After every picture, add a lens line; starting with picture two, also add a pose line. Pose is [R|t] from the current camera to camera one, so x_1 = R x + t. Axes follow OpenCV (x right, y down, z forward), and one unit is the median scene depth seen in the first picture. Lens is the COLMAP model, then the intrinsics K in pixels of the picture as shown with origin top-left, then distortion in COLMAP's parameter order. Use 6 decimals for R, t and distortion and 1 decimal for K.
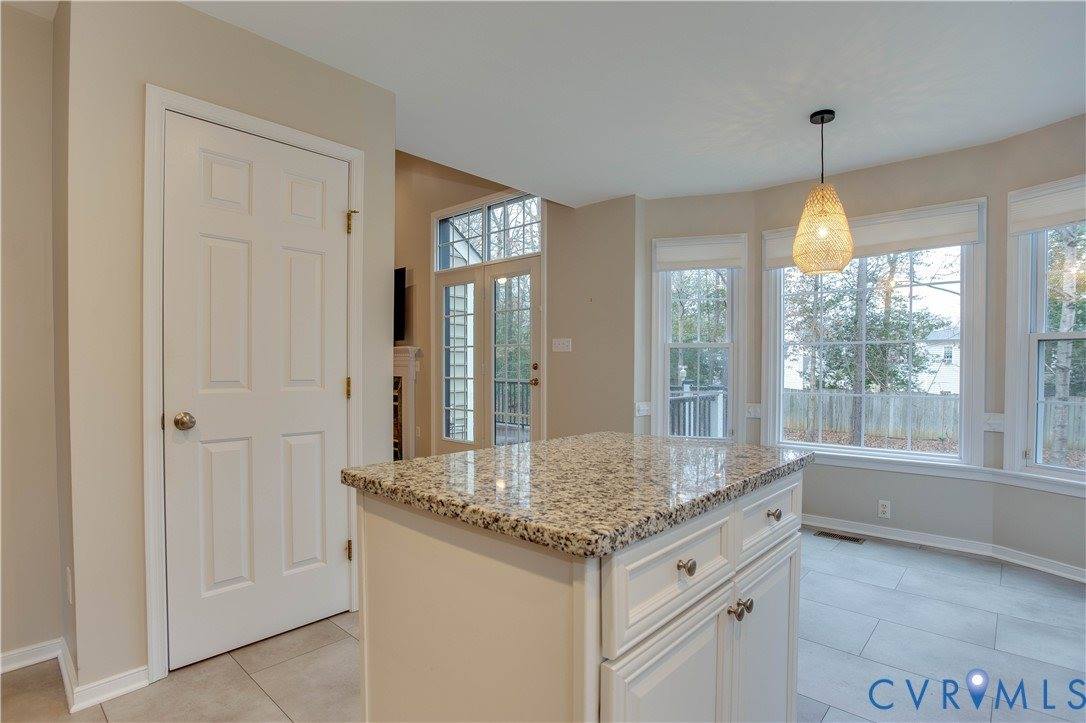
lens RADIAL K [[540.9, 0, 550.7], [0, 540.9, 372.8], [0, 0, 1]] dist [-0.057619, 0.016823]
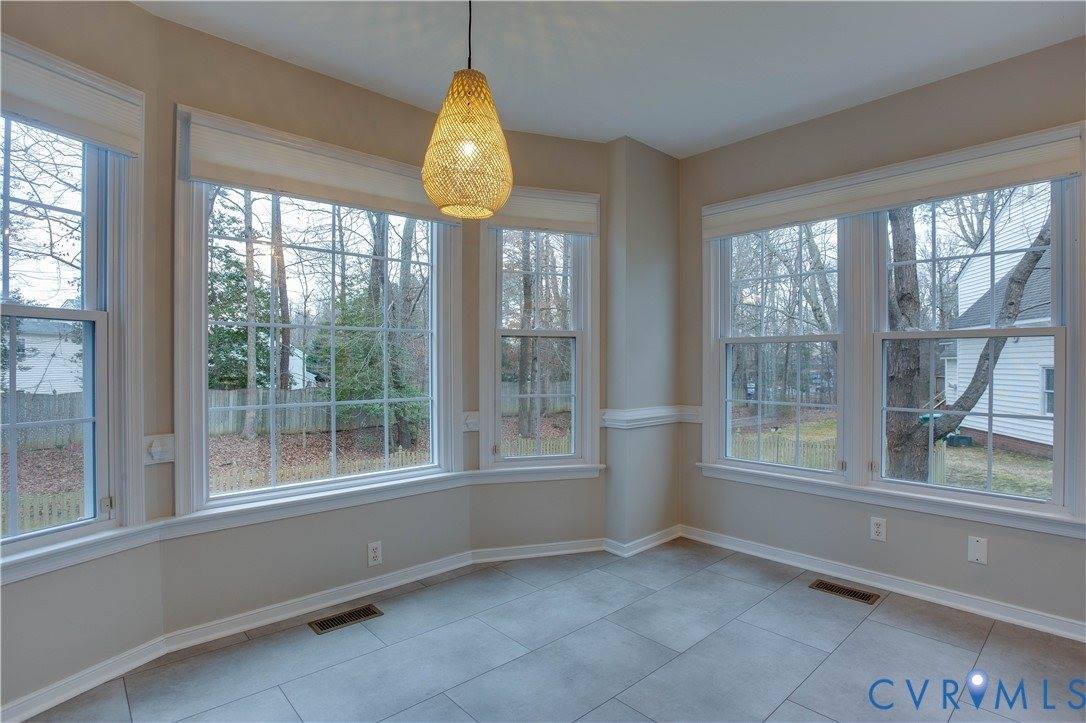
lens RADIAL K [[540.9, 0, 545.9], [0, 540.9, 365.8], [0, 0, 1]] dist [-0.057619, 0.016823]
pose [[0.101396, -0.007489, 0.994818, -0.078884], [0.010451, 0.999924, 0.006462, -0.007999], [-0.994791, 0.009742, 0.101467, 0.591676]]
